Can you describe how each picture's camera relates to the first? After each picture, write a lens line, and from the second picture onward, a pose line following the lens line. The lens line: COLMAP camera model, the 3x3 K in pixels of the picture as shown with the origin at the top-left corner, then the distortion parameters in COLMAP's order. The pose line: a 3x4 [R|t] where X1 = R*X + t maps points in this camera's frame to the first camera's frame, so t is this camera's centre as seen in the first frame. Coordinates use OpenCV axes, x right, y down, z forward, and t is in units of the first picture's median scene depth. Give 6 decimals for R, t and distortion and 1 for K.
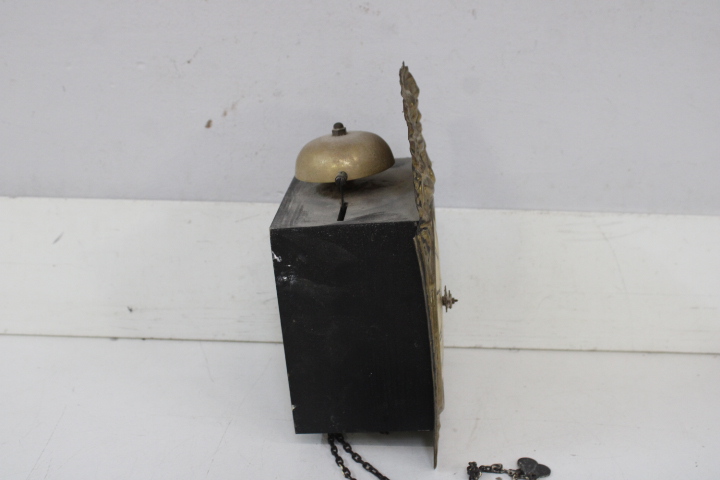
lens RADIAL K [[871.8, 0, 360.0], [0, 871.8, 240.0], [0, 0, 1]] dist [-0.109023, 0.198536]
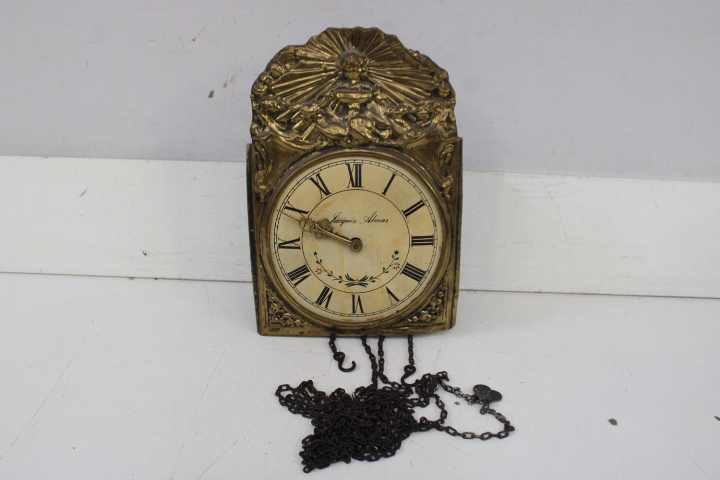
lens RADIAL K [[668.0, 0, 360.0], [0, 668.0, 240.0], [0, 0, 1]] dist [-0.150939, 0.127386]
pose [[0.999900, 0.009241, 0.010704, 0.016281], [-0.009776, 0.998649, 0.051029, 0.013478], [-0.010218, -0.051128, 0.998640, 0.107994]]
